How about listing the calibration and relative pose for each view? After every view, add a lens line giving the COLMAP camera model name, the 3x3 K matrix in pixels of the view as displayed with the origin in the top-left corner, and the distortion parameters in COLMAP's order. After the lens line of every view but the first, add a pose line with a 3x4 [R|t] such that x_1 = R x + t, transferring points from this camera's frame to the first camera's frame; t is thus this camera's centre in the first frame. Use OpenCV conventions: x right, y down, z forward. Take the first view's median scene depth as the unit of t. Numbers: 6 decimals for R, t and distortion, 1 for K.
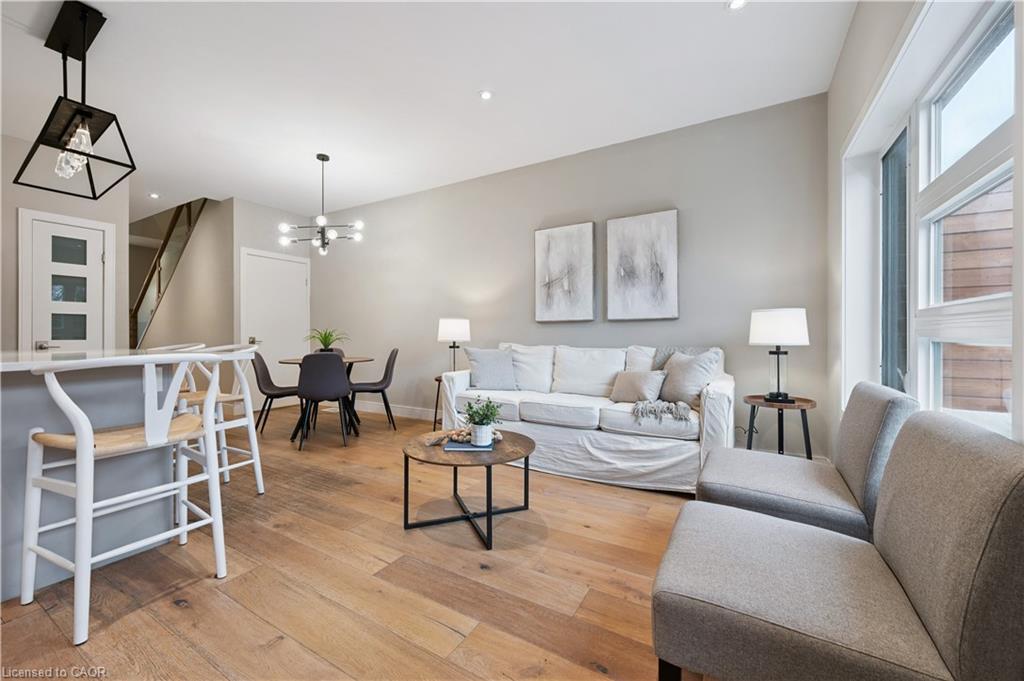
lens RADIAL K [[405.8, 0, 512.9], [0, 405.8, 335.6], [0, 0, 1]] dist [-0.001518, -0.000200]
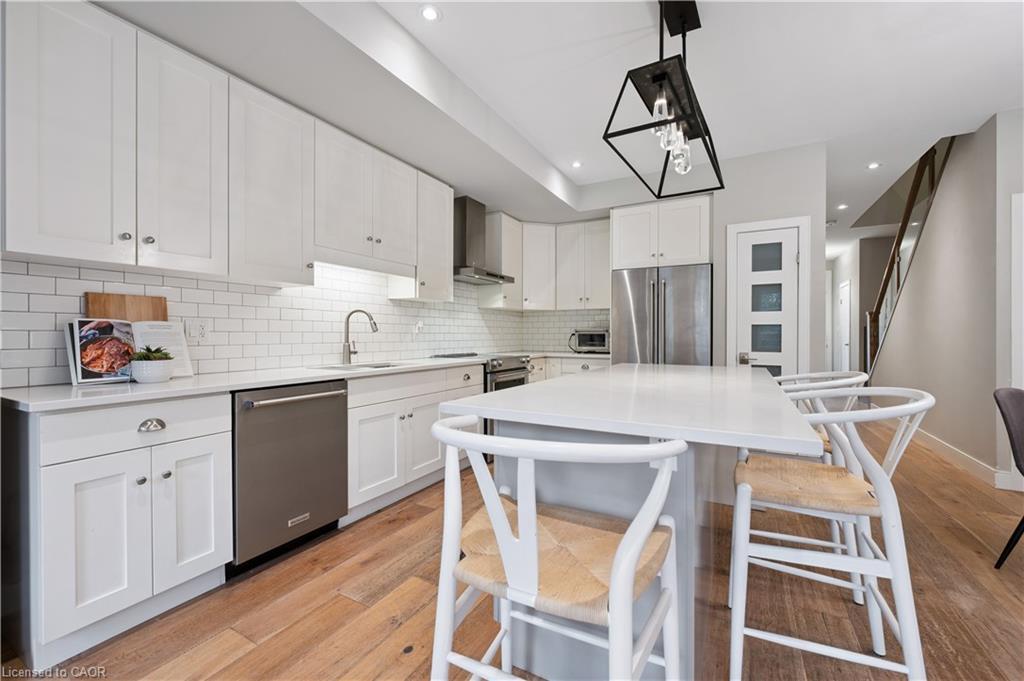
lens RADIAL K [[416.9, 0, 511.1], [0, 416.9, 337.0], [0, 0, 1]] dist [-0.000047, 0.000123]
pose [[0.025412, 0.005821, -0.999660, -0.148237], [-0.002357, 0.999981, 0.005763, -0.029580], [0.999674, 0.002209, 0.025425, 0.395231]]
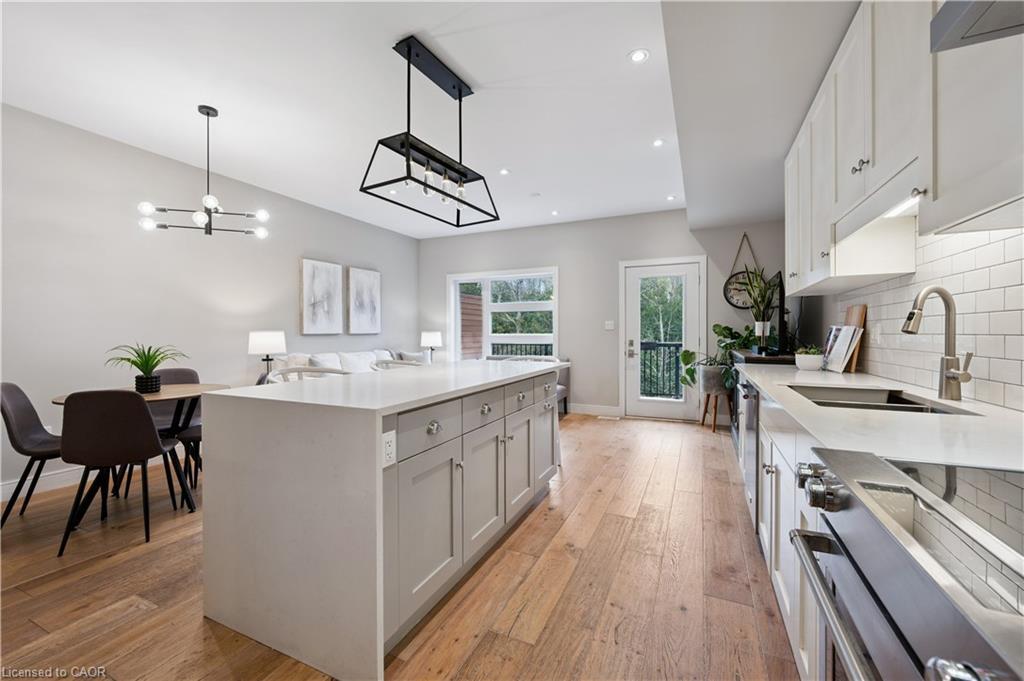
lens RADIAL K [[416.9, 0, 511.1], [0, 416.9, 337.0], [0, 0, 1]] dist [-0.000047, 0.000123]
pose [[-0.101249, -0.007244, 0.994835, -1.342693], [0.004613, 0.999959, 0.007750, -0.036054], [-0.994850, 0.005374, -0.101212, 0.562114]]
